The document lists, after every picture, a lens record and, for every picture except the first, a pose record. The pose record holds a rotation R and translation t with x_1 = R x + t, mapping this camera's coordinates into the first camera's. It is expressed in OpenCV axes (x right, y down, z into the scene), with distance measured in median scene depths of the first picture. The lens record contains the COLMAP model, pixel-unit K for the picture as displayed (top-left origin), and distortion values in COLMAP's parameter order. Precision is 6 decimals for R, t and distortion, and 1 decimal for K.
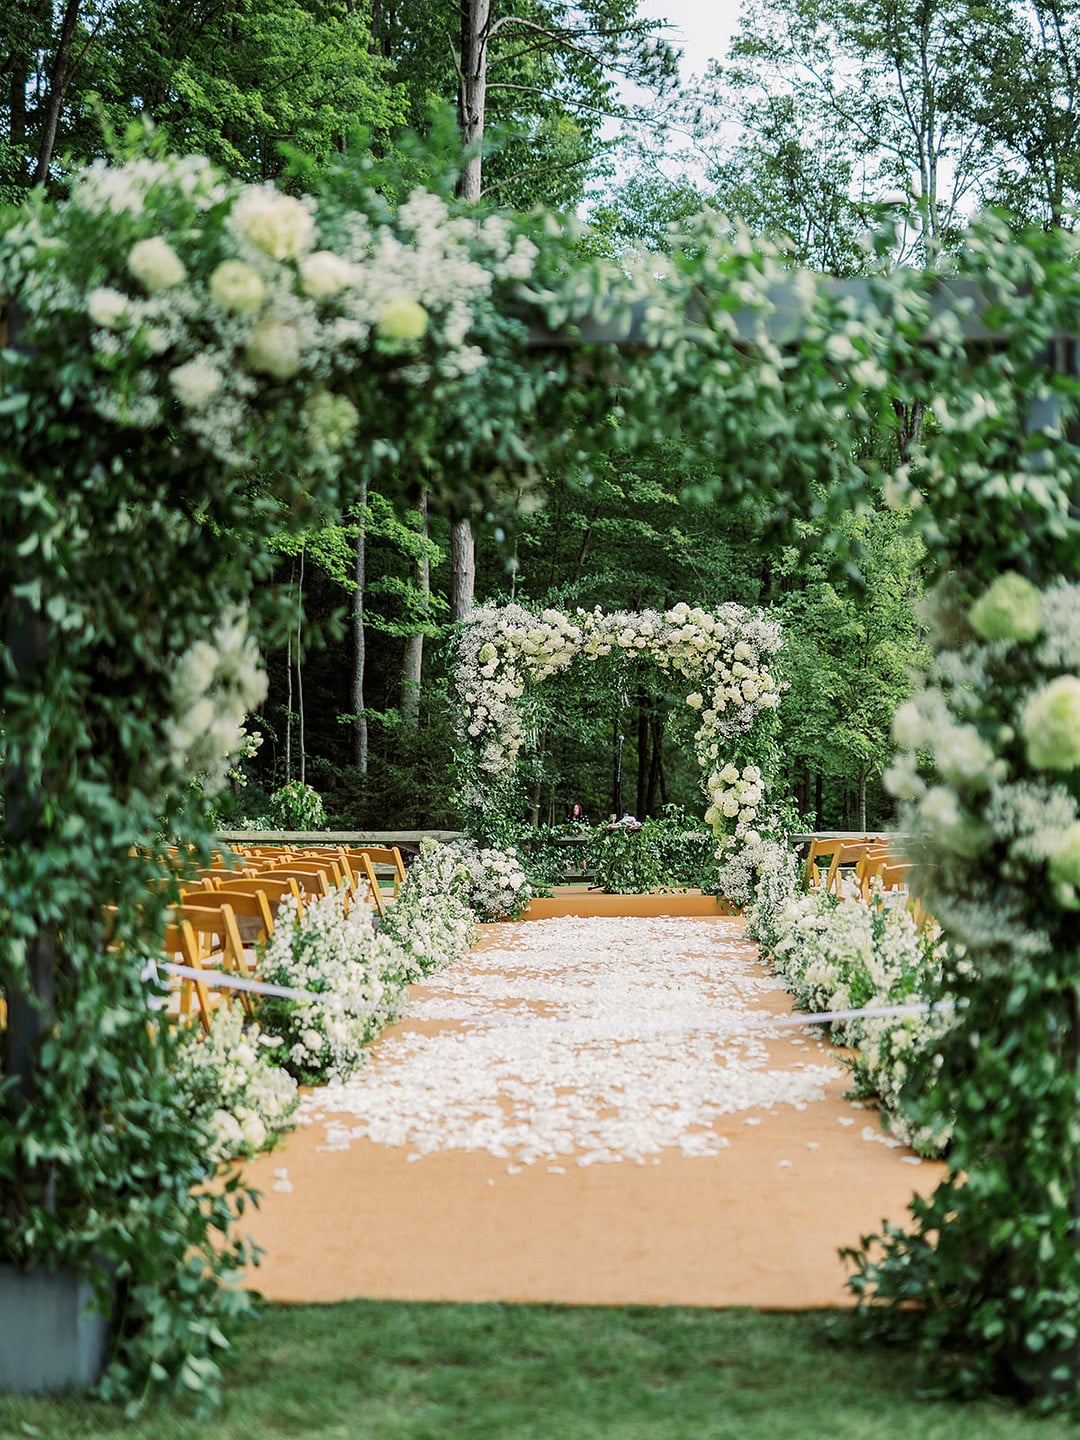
lens RADIAL K [[2940.8, 0, 540.0], [0, 2940.8, 720.0], [0, 0, 1]] dist [-0.043189, -0.213923]
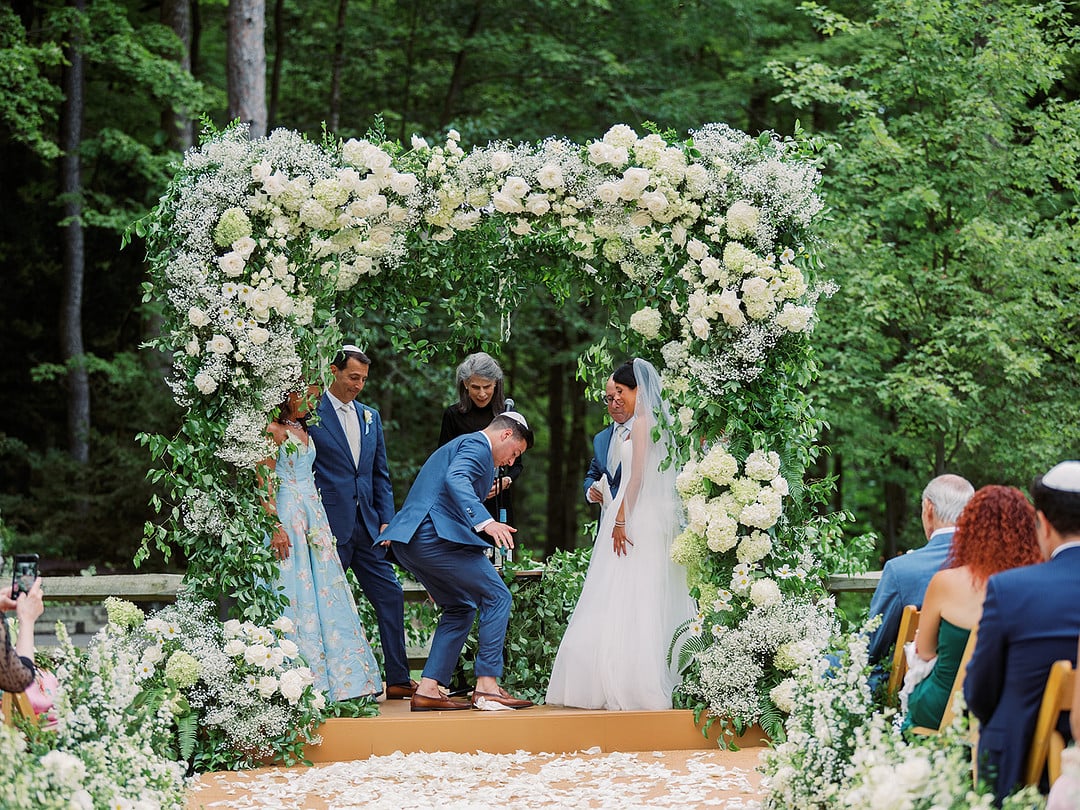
lens RADIAL K [[2205.6, 0, 540.0], [0, 2205.6, 405.0], [0, 0, 1]] dist [-0.043189, -0.213923]
pose [[0.999832, -0.007904, 0.016546, 0.027926], [0.007848, 0.999963, 0.003426, 0.006450], [-0.016573, -0.003296, 0.999857, 0.625371]]
